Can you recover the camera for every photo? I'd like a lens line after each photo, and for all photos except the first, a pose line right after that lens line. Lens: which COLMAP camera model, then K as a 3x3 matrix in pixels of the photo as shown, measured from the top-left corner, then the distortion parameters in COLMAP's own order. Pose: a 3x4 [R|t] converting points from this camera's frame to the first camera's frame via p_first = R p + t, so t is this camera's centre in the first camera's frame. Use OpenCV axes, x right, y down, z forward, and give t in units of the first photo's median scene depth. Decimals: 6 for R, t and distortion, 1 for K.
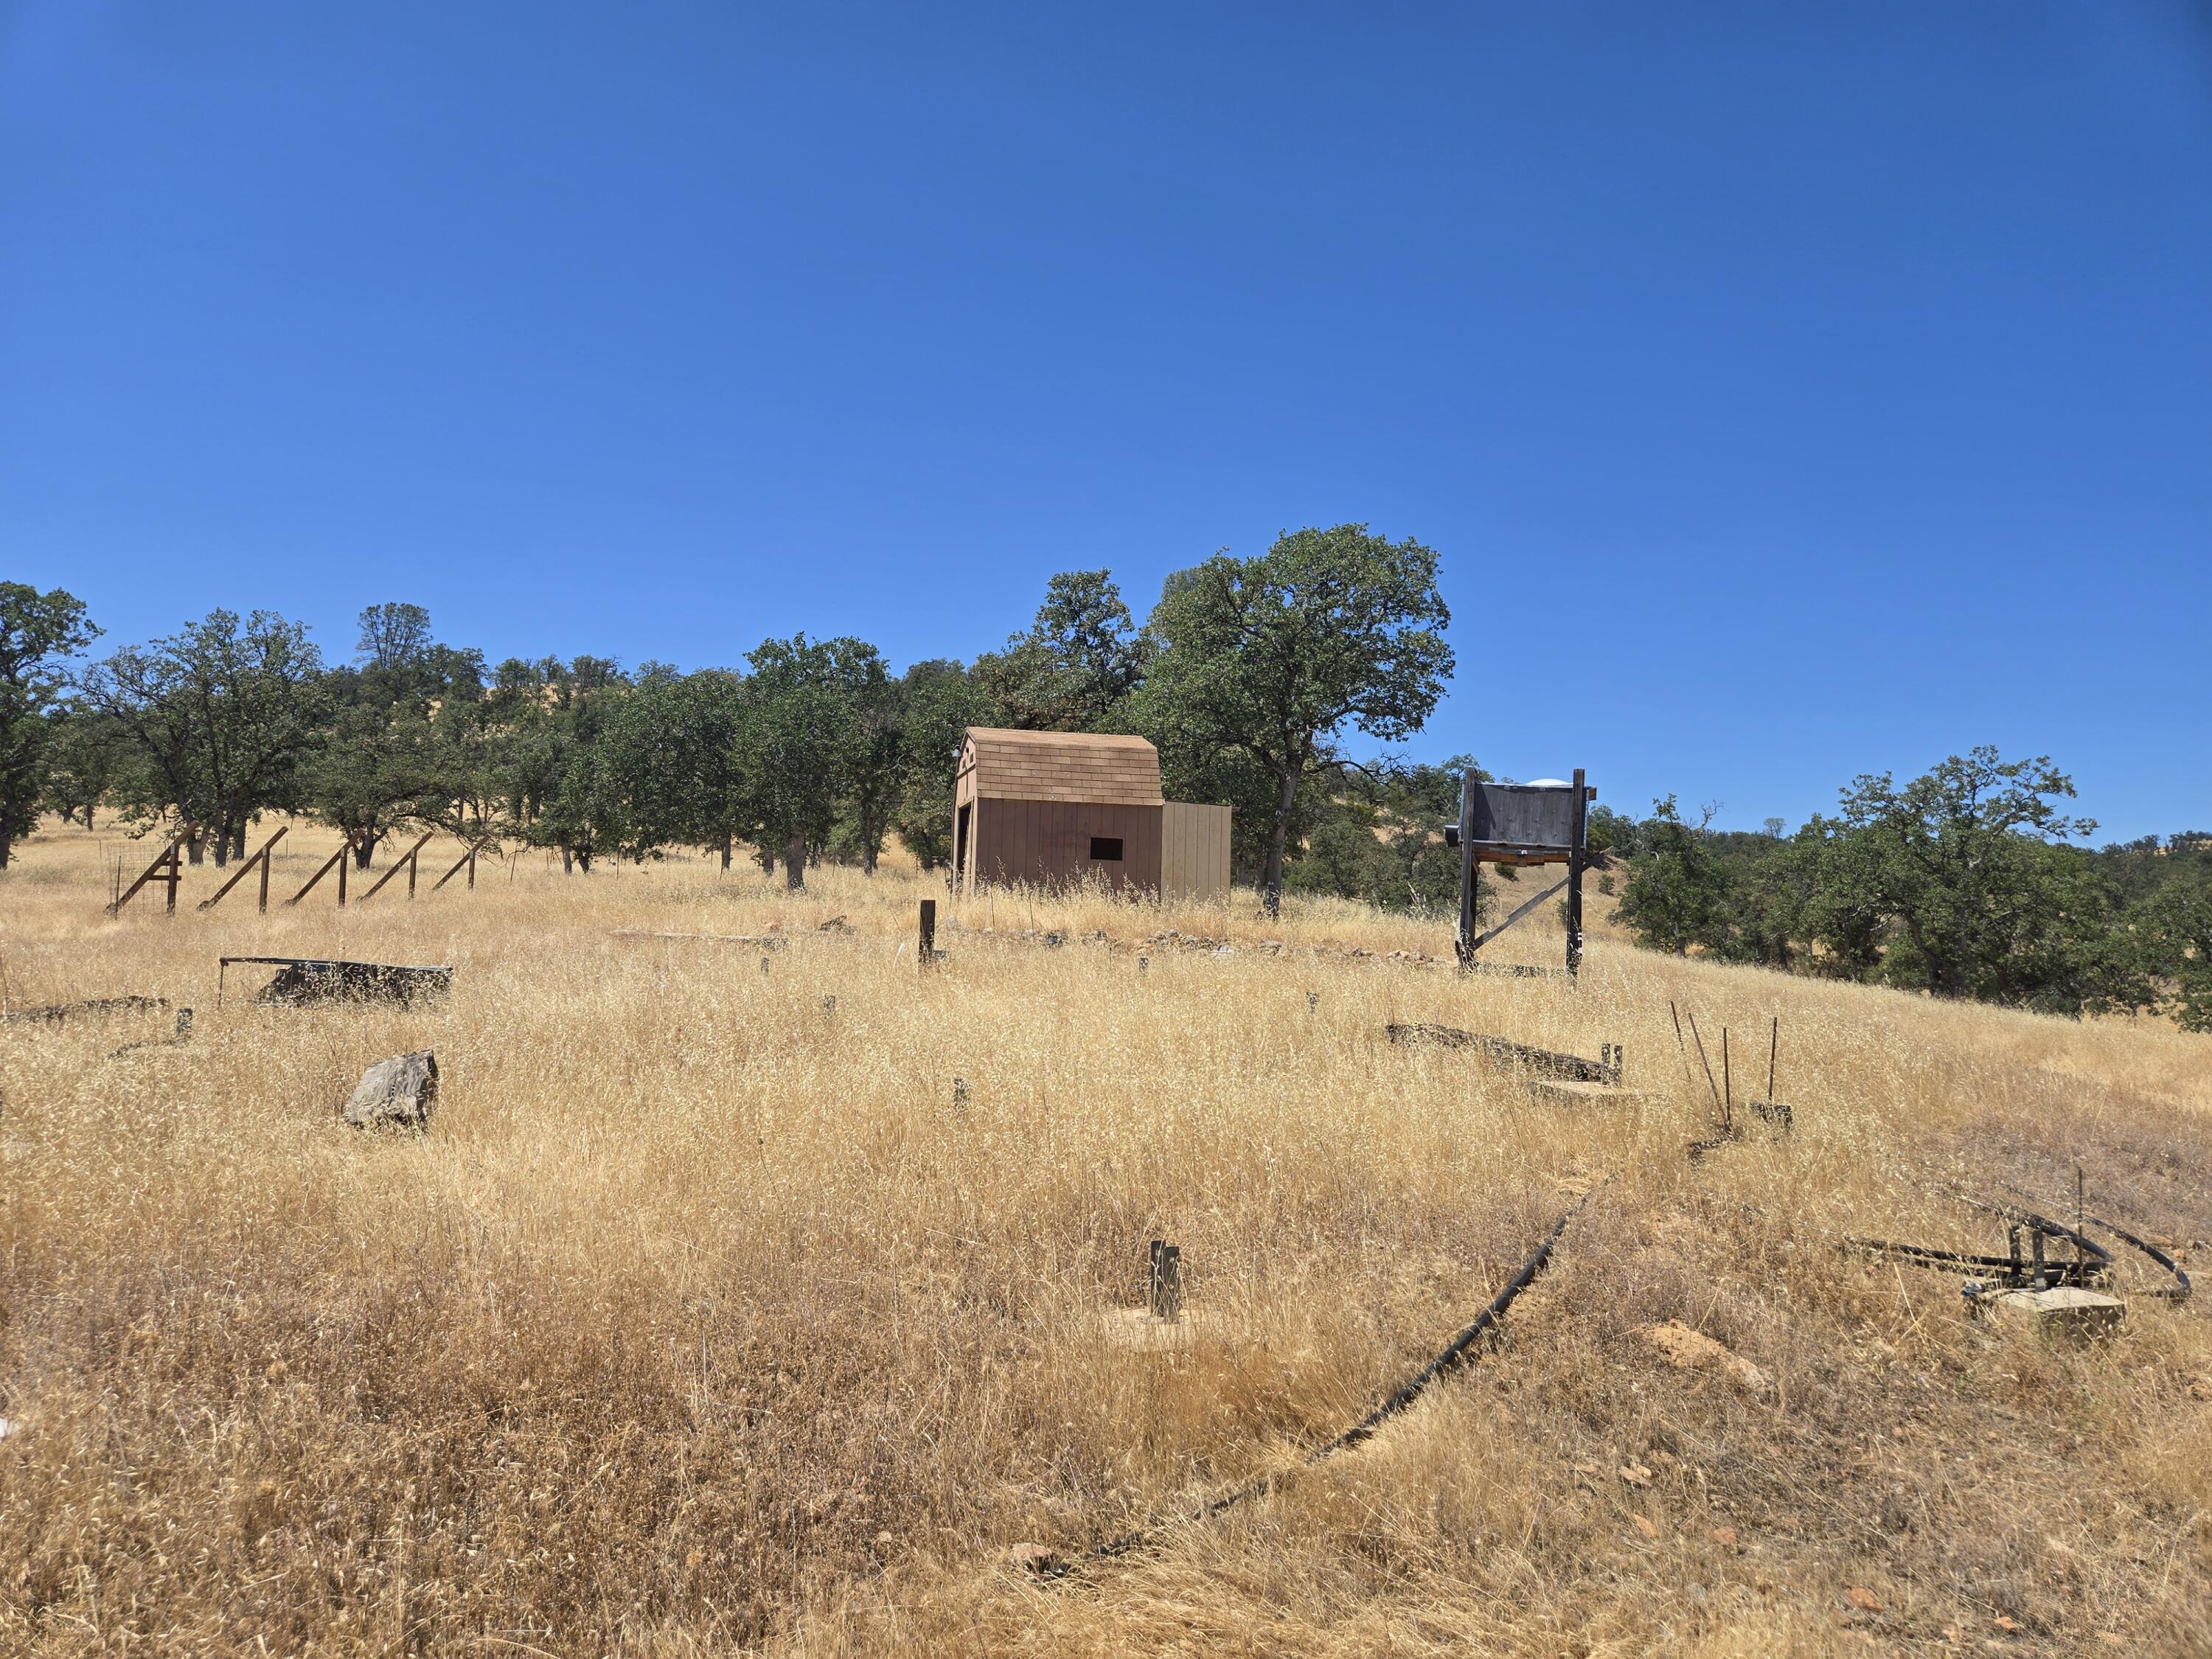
lens RADIAL K [[1466.6, 0, 1113.1], [0, 1466.6, 841.2], [0, 0, 1]] dist [0.060768, -0.057537]
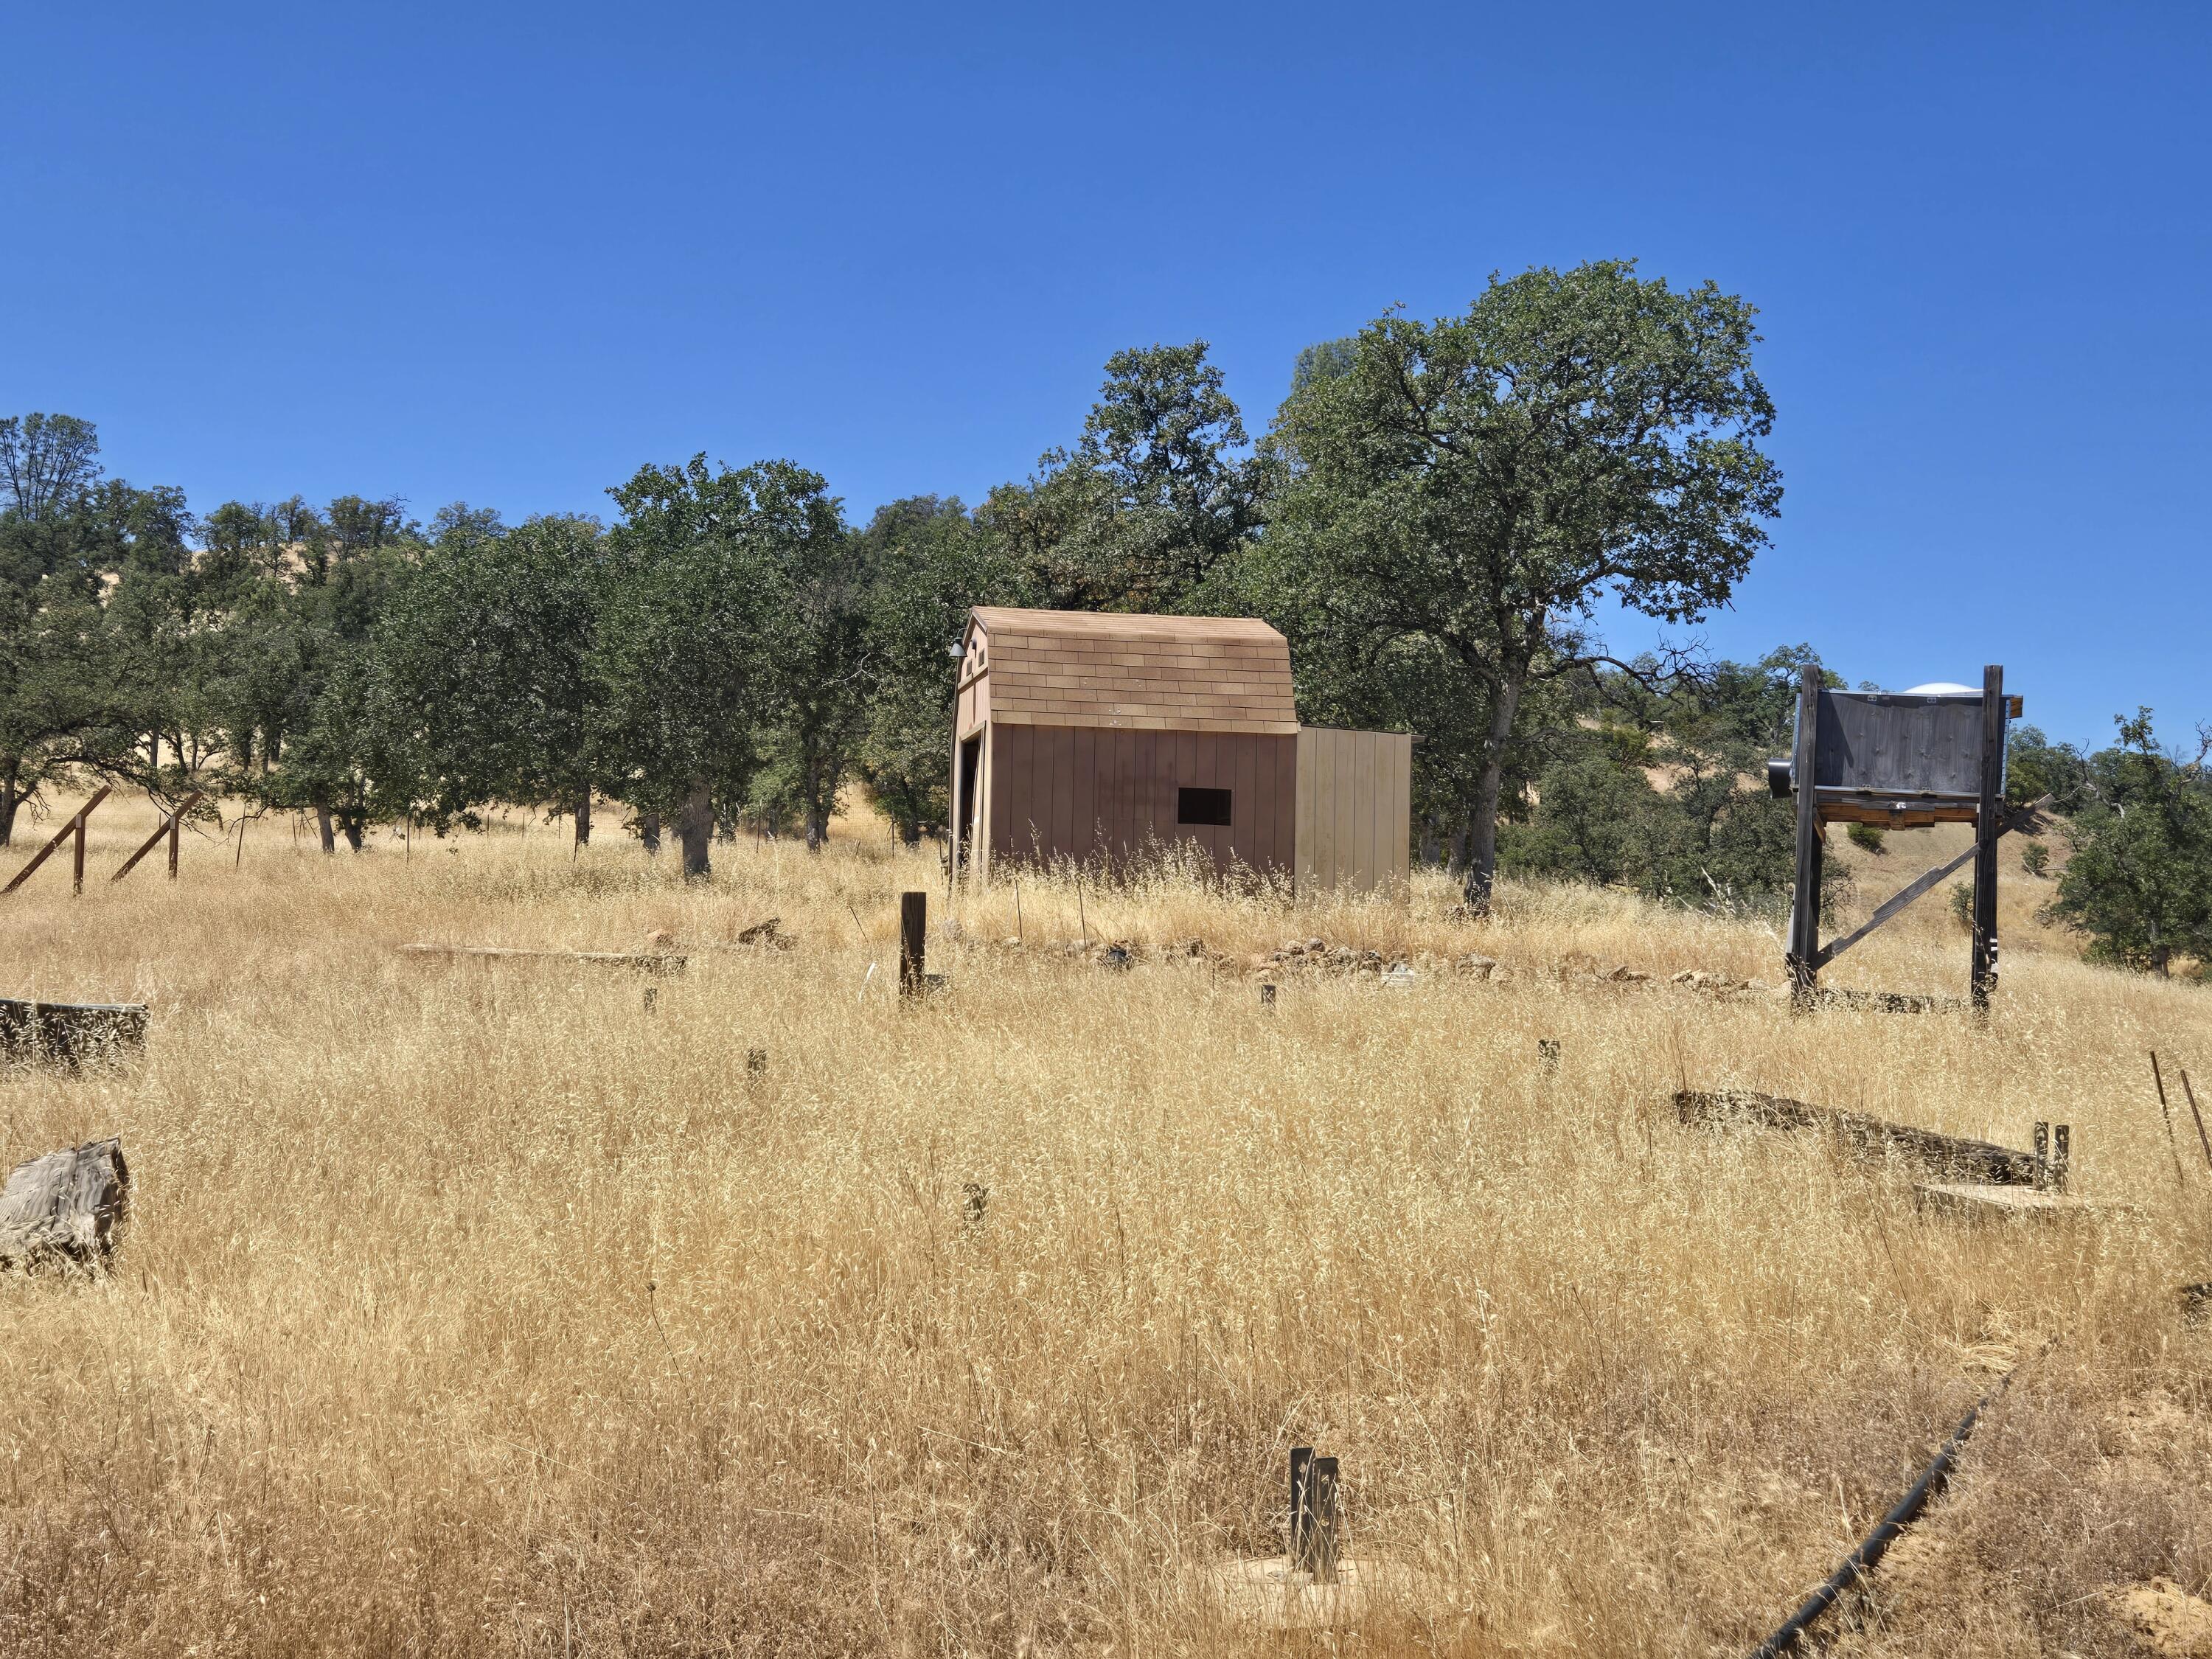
lens RADIAL K [[1480.6, 0, 1049.6], [0, 1480.6, 901.1], [0, 0, 1]] dist [0.003629, 0.029757]
pose [[0.999927, -0.007057, -0.009768, -0.063495], [0.007712, 0.997604, 0.068757, 0.001730], [0.009260, -0.068827, 0.997586, 0.385367]]
